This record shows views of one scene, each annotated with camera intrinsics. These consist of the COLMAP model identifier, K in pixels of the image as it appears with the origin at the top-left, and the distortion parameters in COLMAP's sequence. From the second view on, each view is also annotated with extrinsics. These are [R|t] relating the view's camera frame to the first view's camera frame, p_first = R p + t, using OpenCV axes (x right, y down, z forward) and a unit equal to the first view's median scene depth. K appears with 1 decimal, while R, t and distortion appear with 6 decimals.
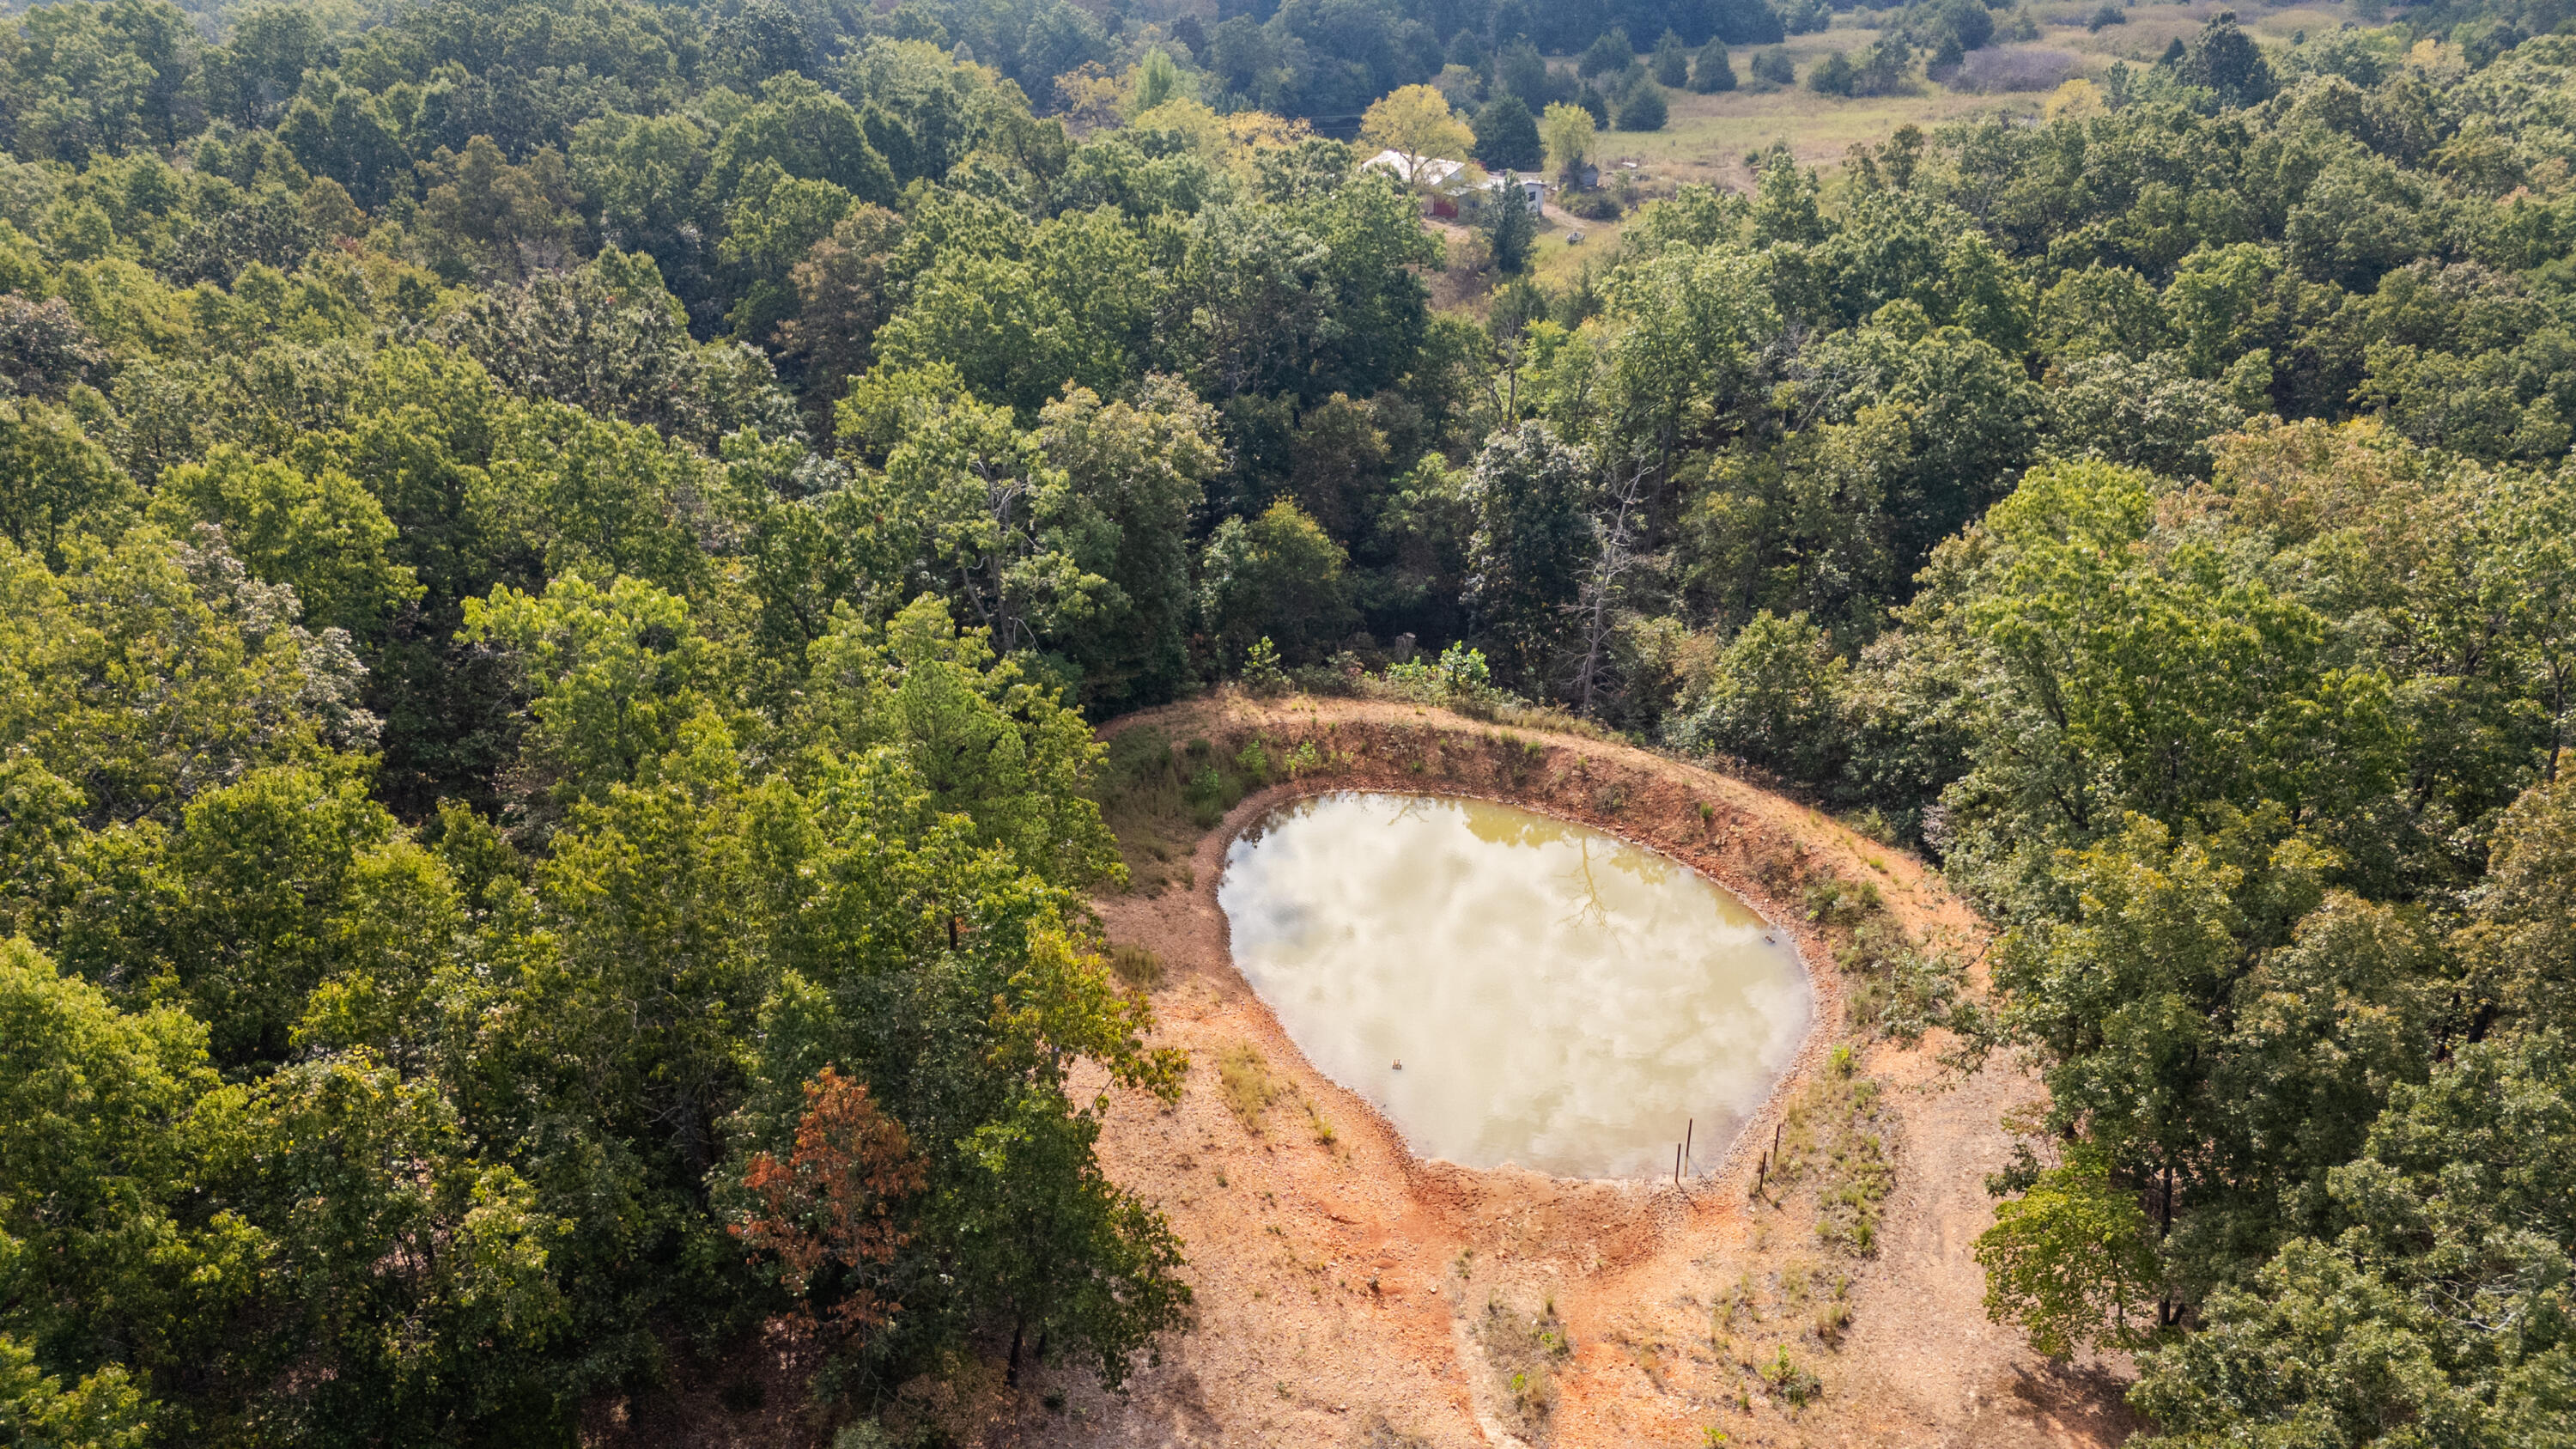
lens RADIAL K [[1897.1, 0, 1293.4], [0, 1897.1, 725.3], [0, 0, 1]] dist [0.064409, -0.061157]
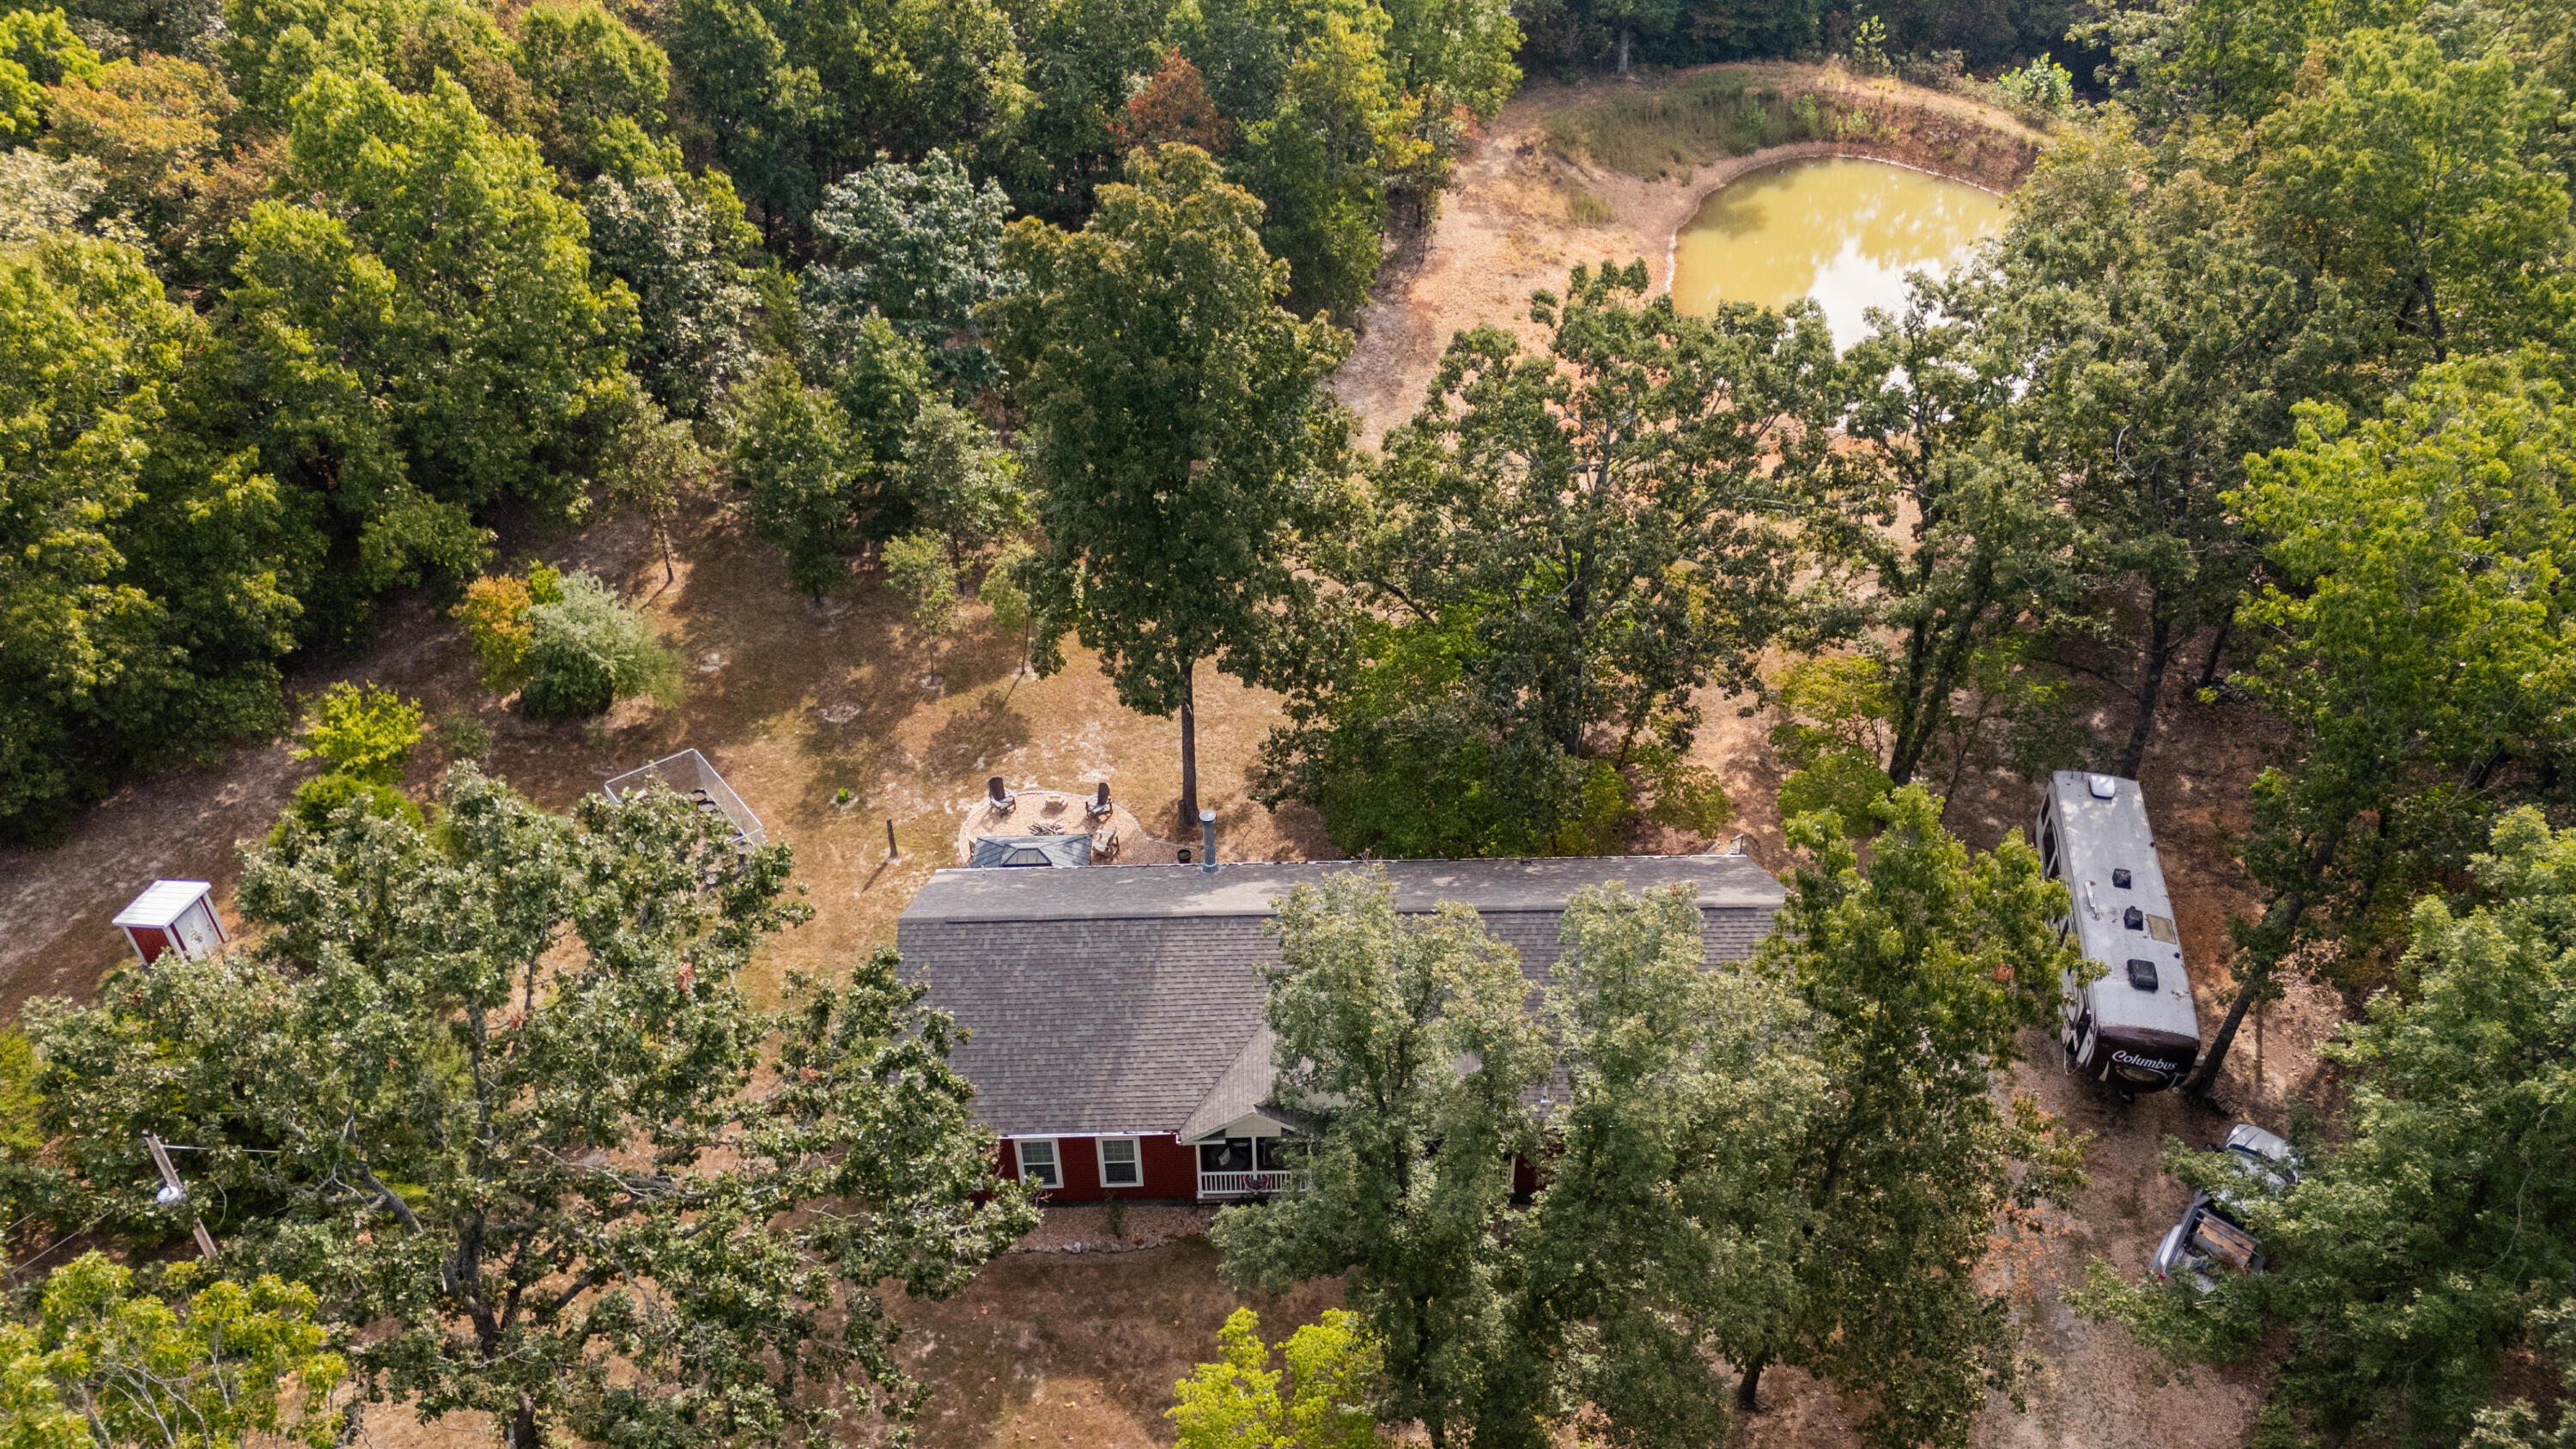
lens RADIAL K [[1897.1, 0, 1286.5], [0, 1897.1, 728.6], [0, 0, 1]] dist [0.064409, -0.061157]
pose [[0.810887, 0.359148, -0.462034, 0.355160], [-0.242099, 0.924676, 0.293875, 0.088387], [0.532776, -0.126441, 0.836757, -0.181827]]
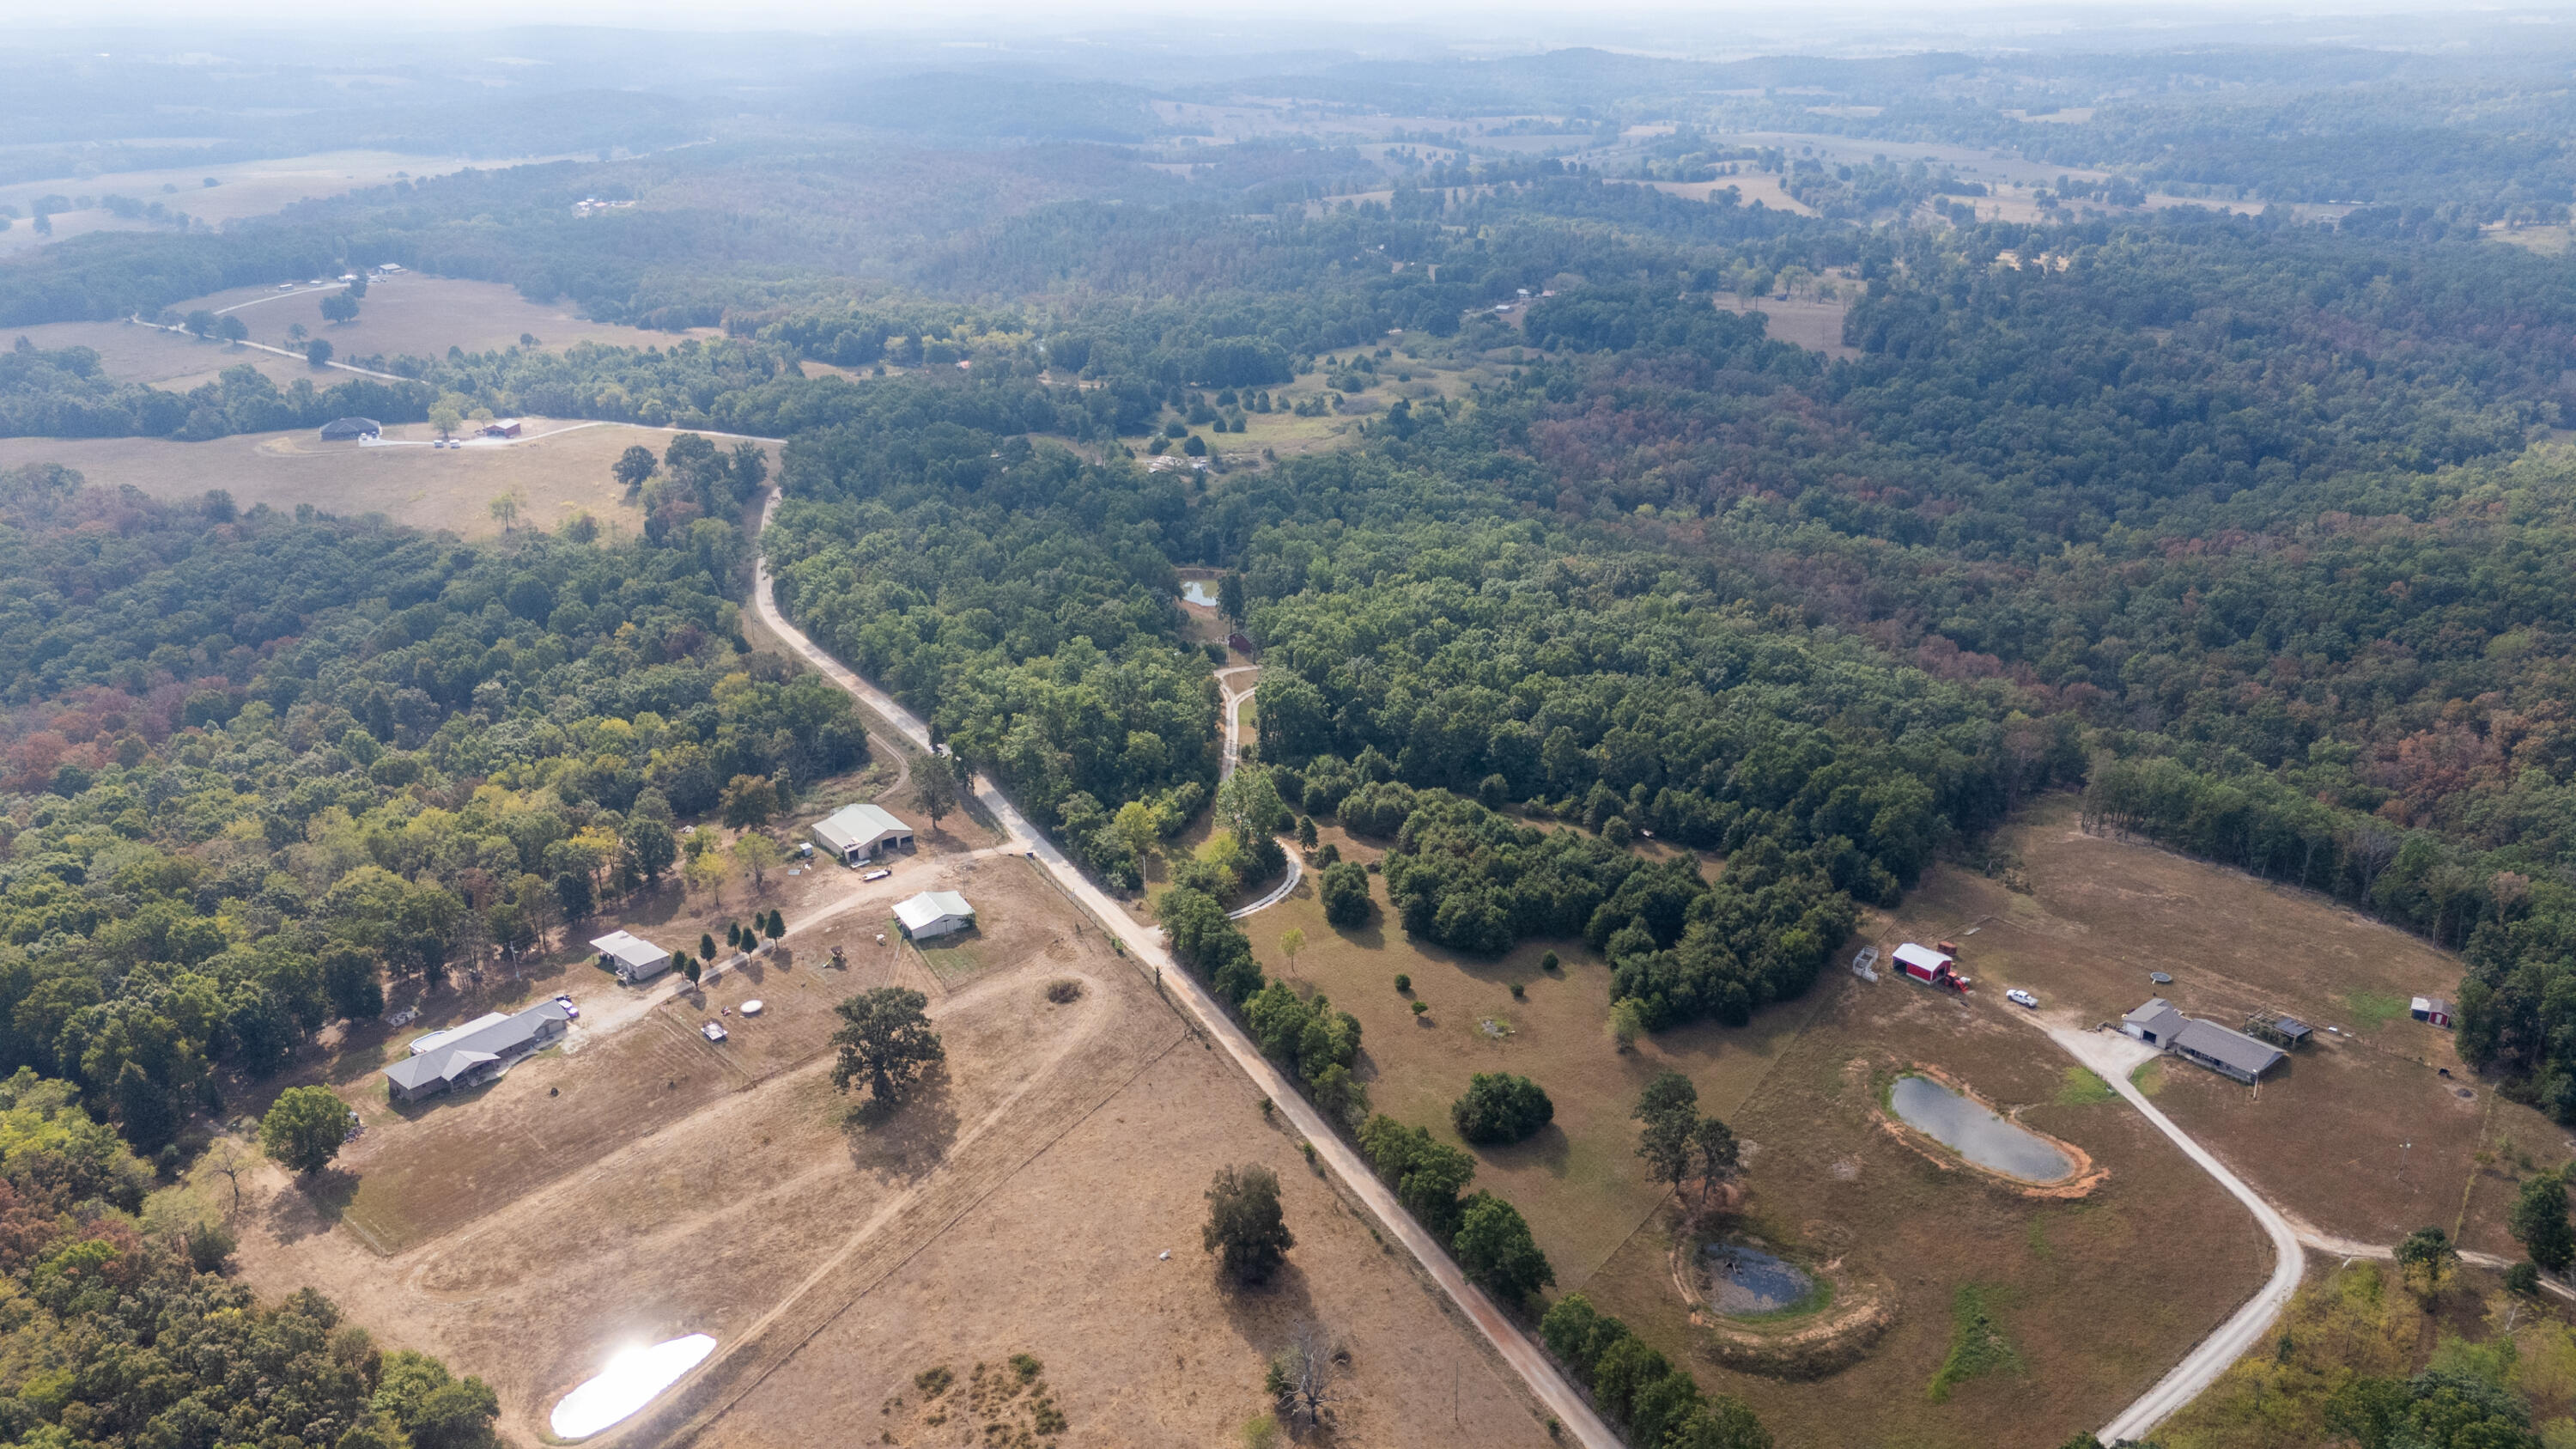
lens RADIAL K [[1897.1, 0, 1286.8], [0, 1897.1, 733.4], [0, 0, 1]] dist [0.064409, -0.061157]
pose [[0.985490, -0.061448, 0.158219, -0.640692], [0.070828, 0.996007, -0.054340, 0.868644], [-0.154248, 0.064758, 0.985908, -5.054955]]
